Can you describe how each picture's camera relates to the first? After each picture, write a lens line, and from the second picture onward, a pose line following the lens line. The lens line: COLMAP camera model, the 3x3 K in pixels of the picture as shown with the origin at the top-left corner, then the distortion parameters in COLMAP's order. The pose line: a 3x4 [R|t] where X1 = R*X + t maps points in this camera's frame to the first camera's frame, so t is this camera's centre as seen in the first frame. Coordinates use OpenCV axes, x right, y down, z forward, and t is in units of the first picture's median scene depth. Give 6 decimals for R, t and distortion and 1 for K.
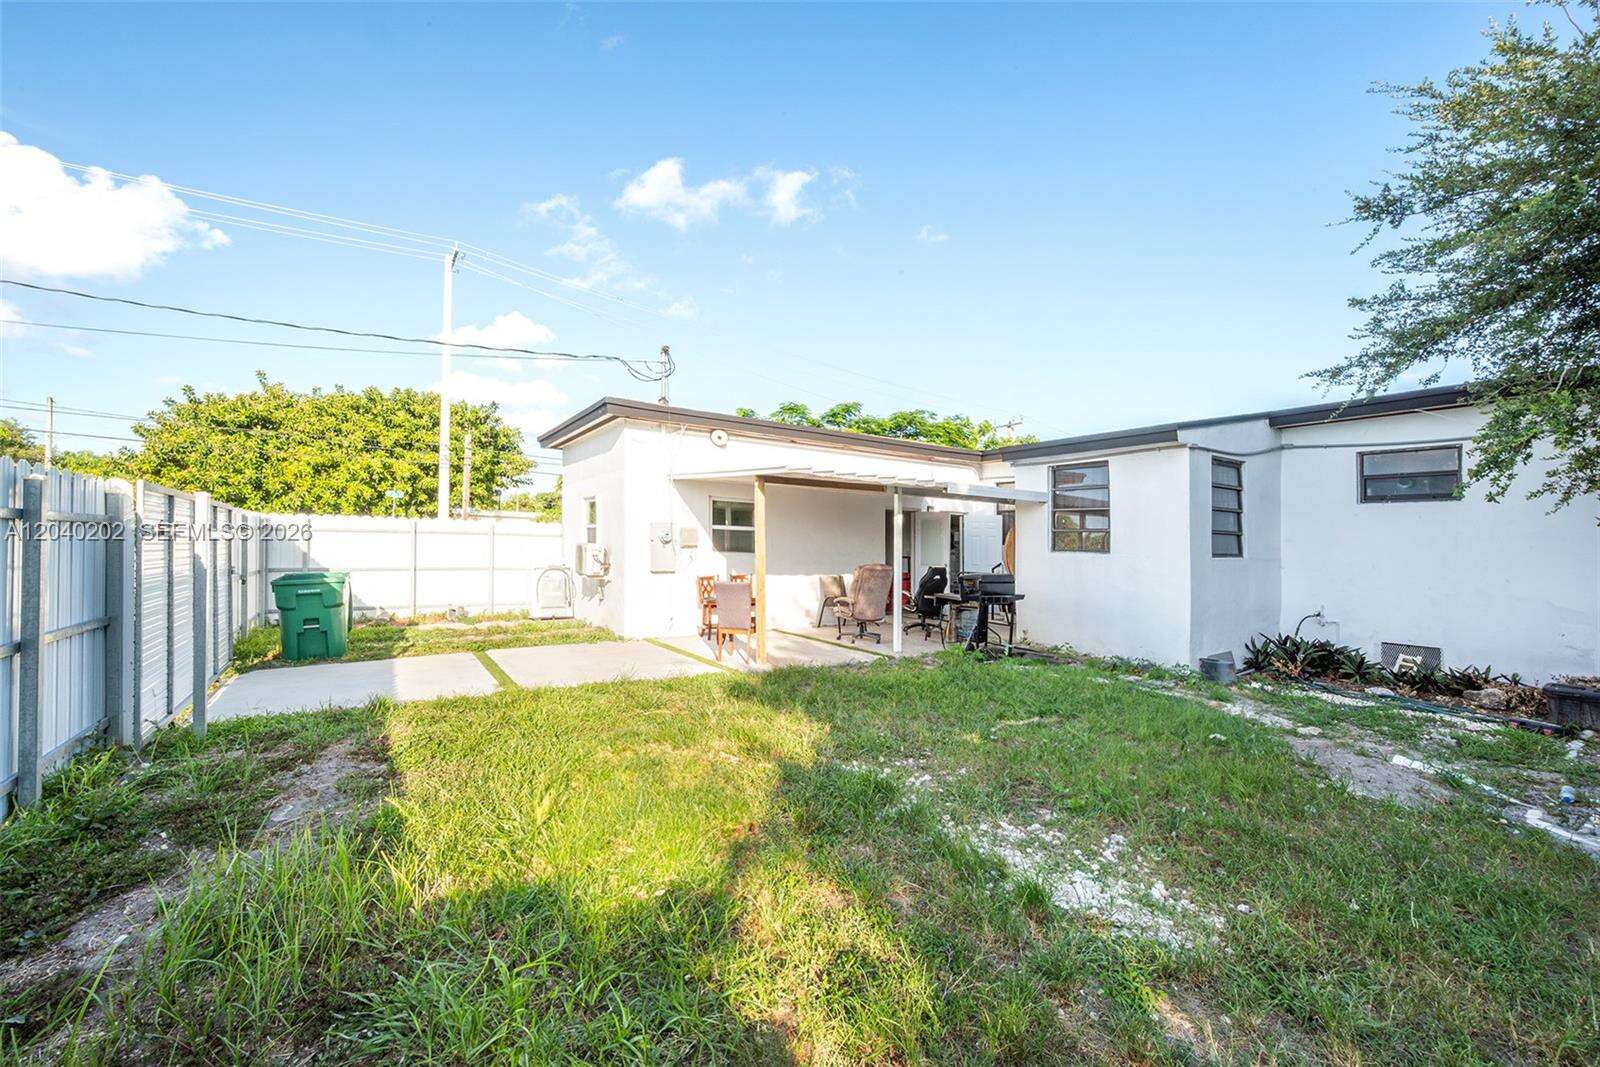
lens RADIAL K [[619.9, 0, 790.9], [0, 619.9, 524.4], [0, 0, 1]] dist [0.000141, -0.000121]
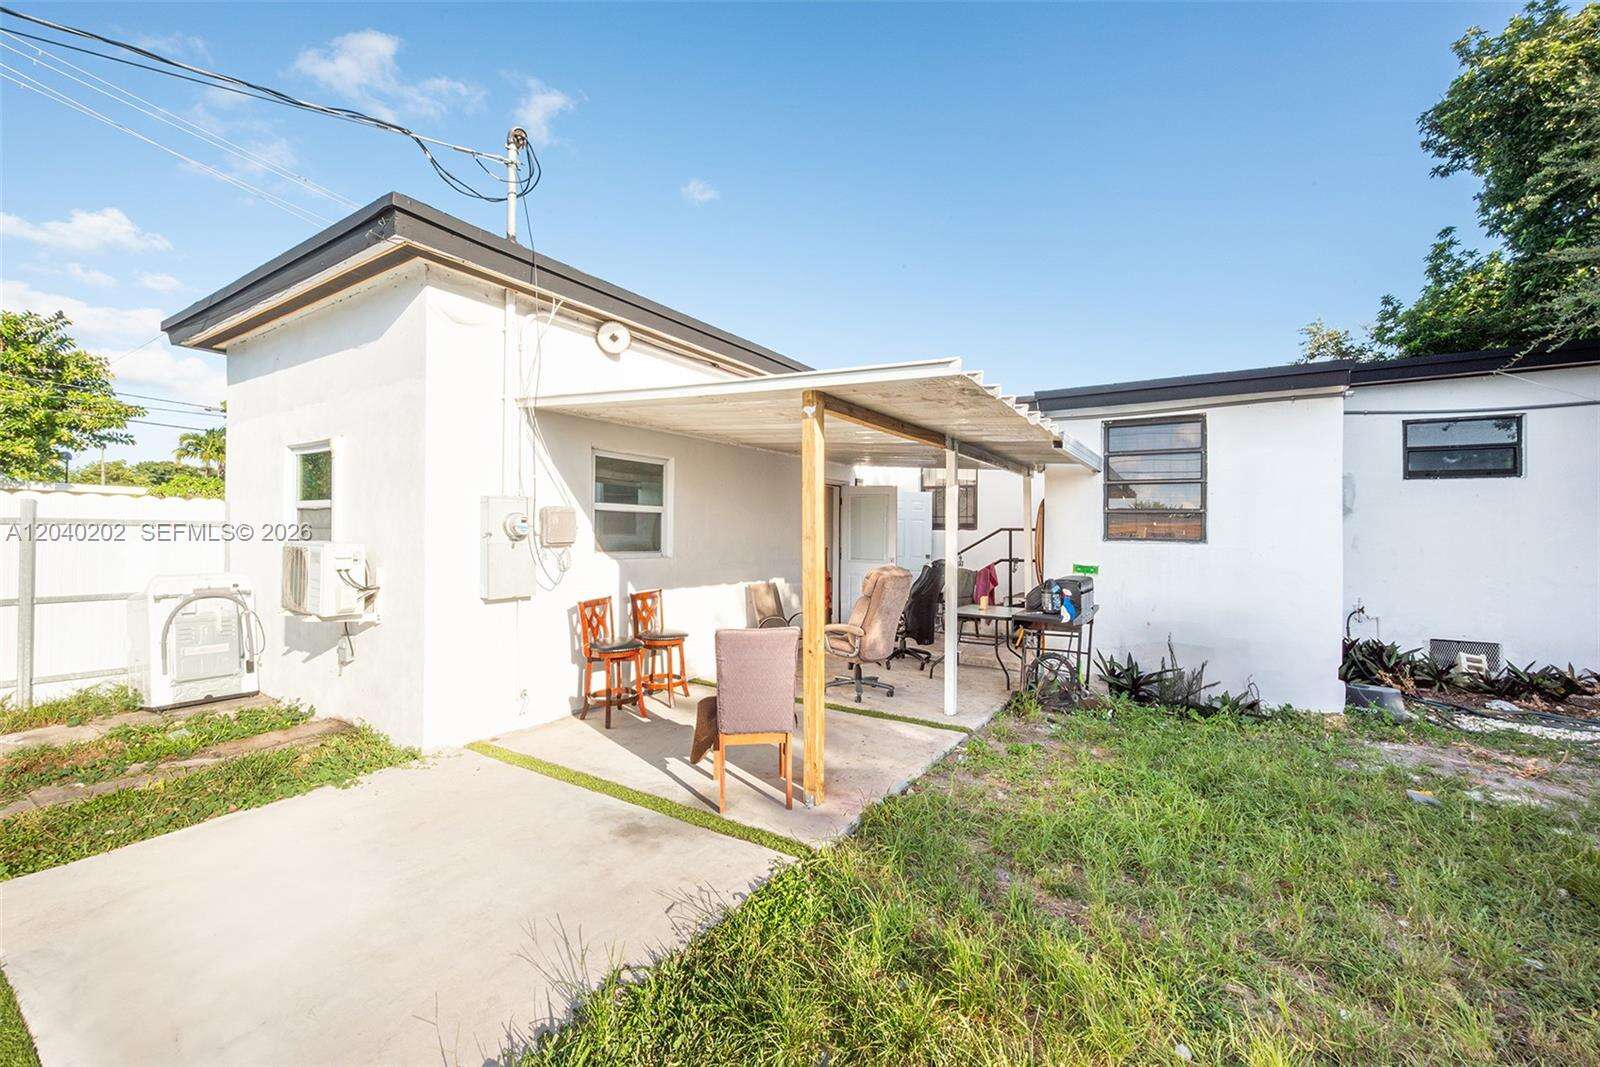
lens RADIAL K [[651.8, 0, 795.3], [0, 651.8, 502.2], [0, 0, 1]] dist [-0.002383, -0.000386]
pose [[0.920149, 0.003783, 0.391550, -0.188965], [-0.001590, 0.999981, -0.005926, 0.004053], [-0.391565, 0.004830, 0.920138, 0.421088]]
